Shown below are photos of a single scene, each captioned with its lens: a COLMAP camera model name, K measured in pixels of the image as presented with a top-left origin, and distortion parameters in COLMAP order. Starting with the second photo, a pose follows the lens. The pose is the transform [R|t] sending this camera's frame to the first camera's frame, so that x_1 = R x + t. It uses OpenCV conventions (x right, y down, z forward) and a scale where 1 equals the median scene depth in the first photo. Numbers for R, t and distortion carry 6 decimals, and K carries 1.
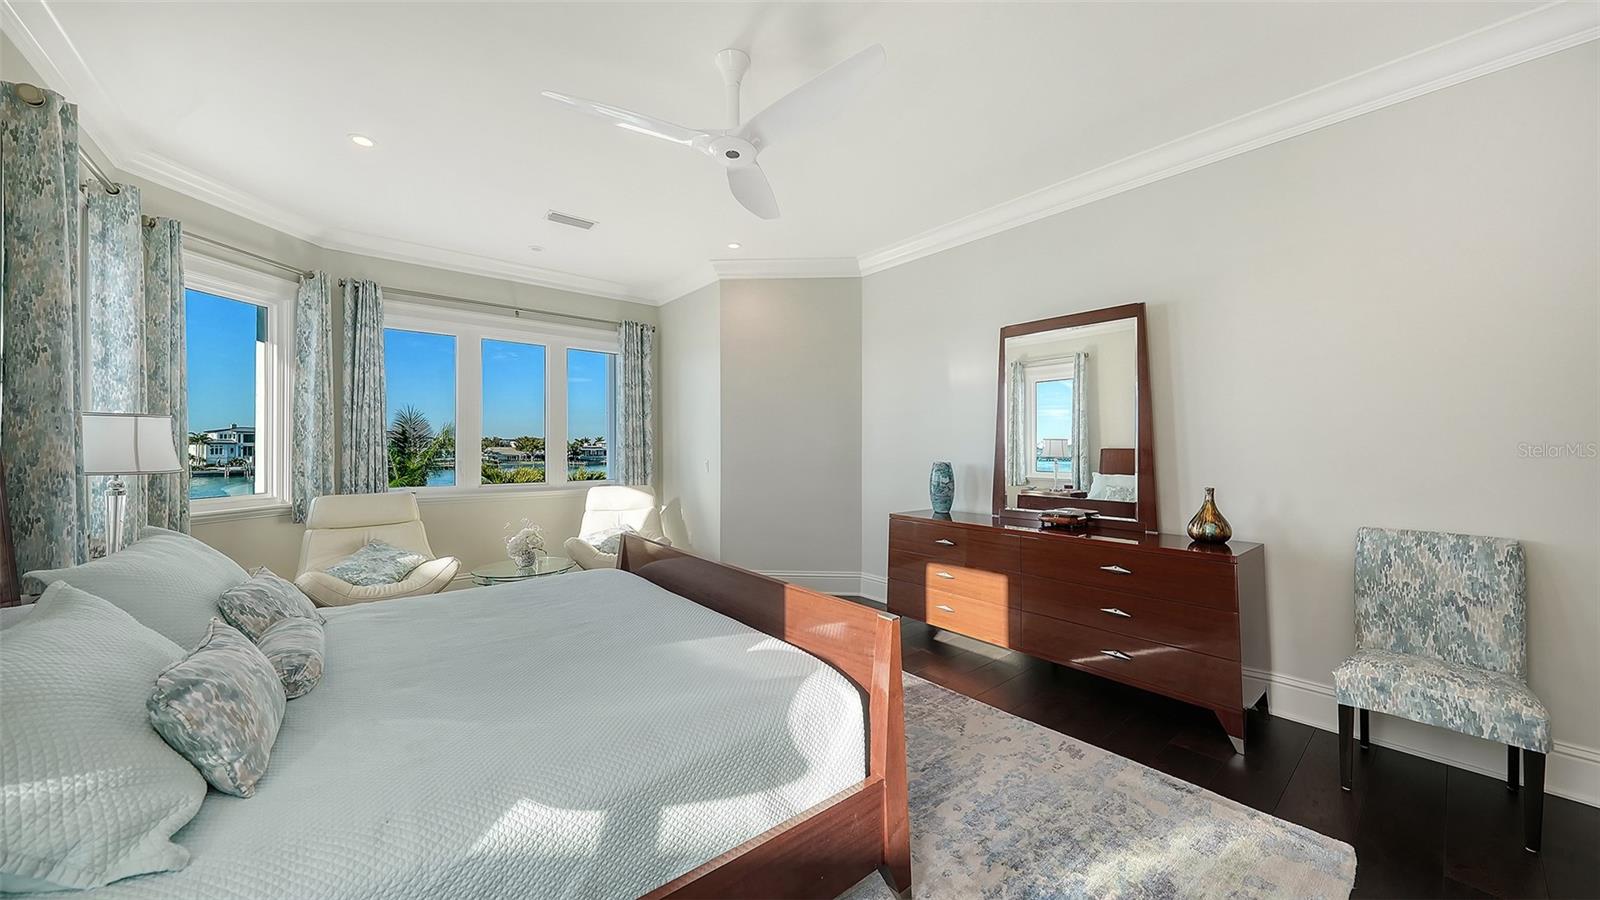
lens RADIAL K [[556.5, 0, 798.7], [0, 556.5, 441.6], [0, 0, 1]] dist [0.000831, -0.001819]
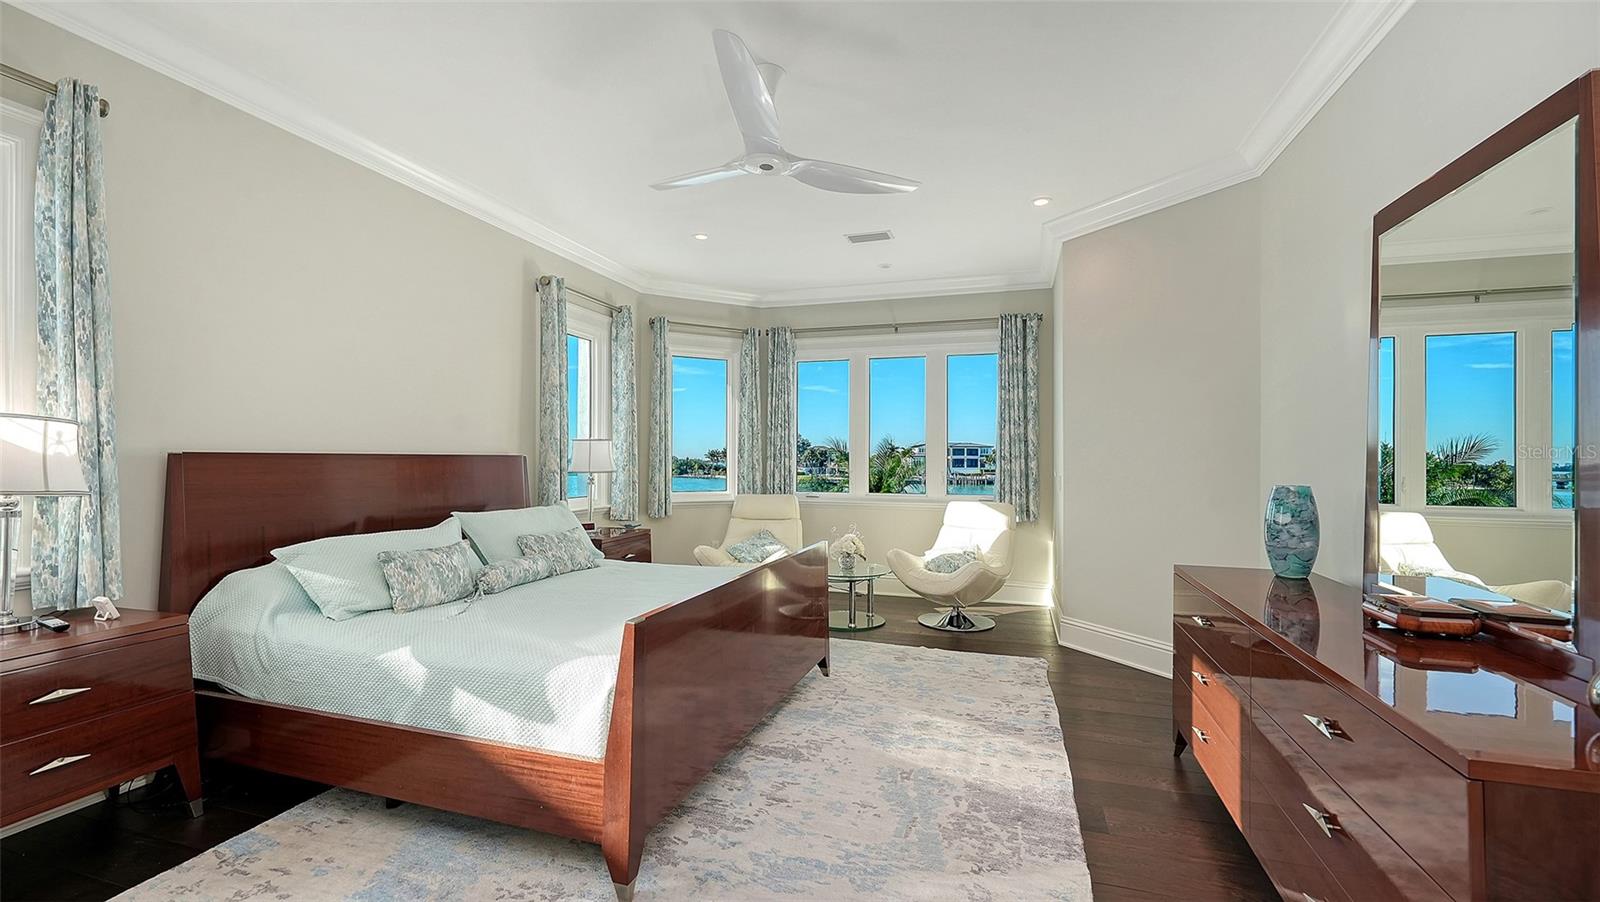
lens RADIAL K [[656.7, 0, 800.0], [0, 656.7, 451.0], [0, 0, 1]] dist [-0.001254, -0.000235]
pose [[0.542839, -0.009670, -0.839781, 0.535531], [0.006291, 0.999952, -0.007448, 0.004615], [0.839813, -0.001240, 0.542874, 0.237827]]
